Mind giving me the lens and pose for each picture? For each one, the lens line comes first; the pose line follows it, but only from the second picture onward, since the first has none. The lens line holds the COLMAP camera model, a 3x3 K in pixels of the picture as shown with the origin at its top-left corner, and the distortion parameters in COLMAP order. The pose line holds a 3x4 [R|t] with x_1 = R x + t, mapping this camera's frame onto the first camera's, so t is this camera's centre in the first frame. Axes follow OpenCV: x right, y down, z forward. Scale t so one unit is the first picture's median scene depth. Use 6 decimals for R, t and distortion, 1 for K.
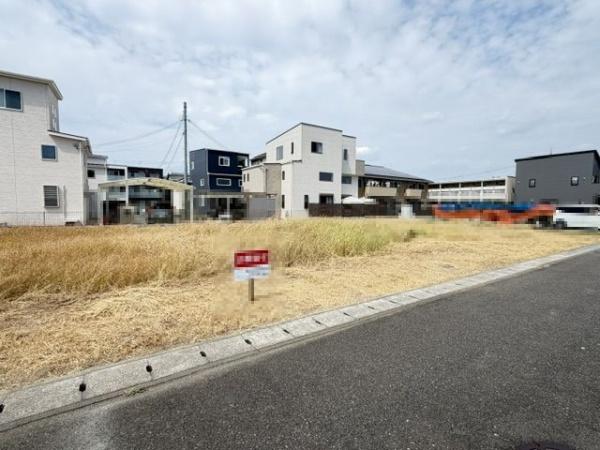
lens RADIAL K [[296.5, 0, 299.6], [0, 296.5, 213.6], [0, 0, 1]] dist [0.004484, -0.005170]
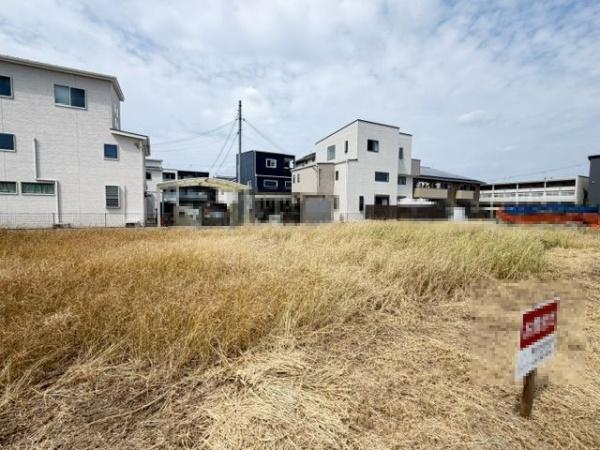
lens RADIAL K [[277.3, 0, 299.3], [0, 277.3, 220.4], [0, 0, 1]] dist [0.004706, -0.001442]
pose [[0.994595, 0.008901, -0.103446, -0.073496], [-0.006886, 0.999780, 0.019821, -0.001623], [0.103599, -0.019001, 0.994438, 0.086125]]
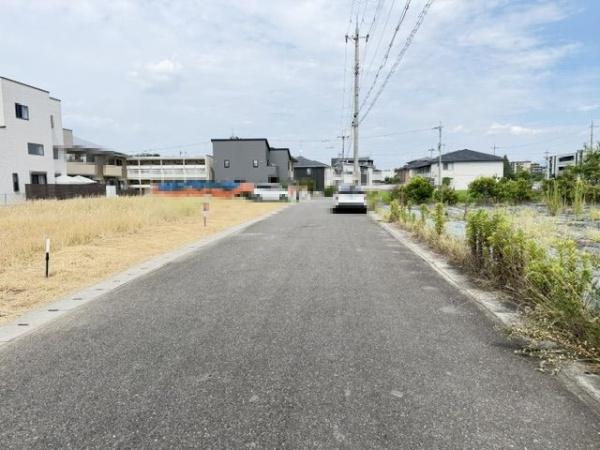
lens RADIAL K [[437.1, 0, 301.2], [0, 437.1, 227.5], [0, 0, 1]] dist [0.064219, -0.017729]
pose [[0.627867, -0.089274, 0.773184, -0.373788], [0.037309, 0.995710, 0.084671, 0.006661], [-0.777426, -0.024315, 0.628505, -0.276402]]
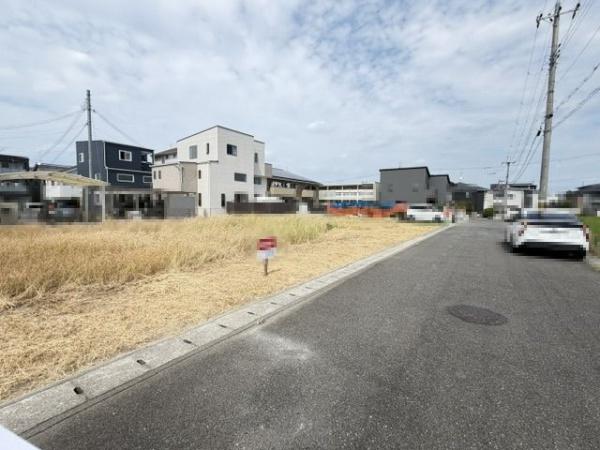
lens RADIAL K [[277.3, 0, 299.5], [0, 277.3, 226.9], [0, 0, 1]] dist [0.004706, -0.001442]
pose [[0.932392, -0.024933, 0.360587, -0.075237], [0.004049, 0.998276, 0.058555, -0.000922], [-0.361425, -0.053136, 0.930886, -0.039728]]
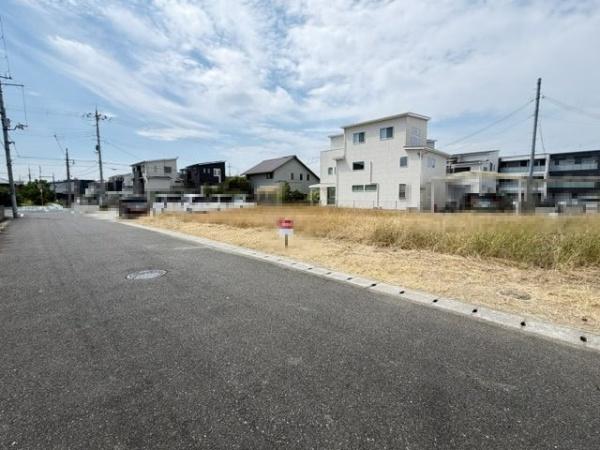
lens RADIAL K [[277.3, 0, 303.3], [0, 277.3, 225.1], [0, 0, 1]] dist [0.004706, -0.001442]
pose [[0.184625, 0.095207, -0.978187, 0.259478], [-0.023553, 0.995440, 0.092441, -0.001710], [0.982527, 0.005972, 0.186025, 0.128587]]
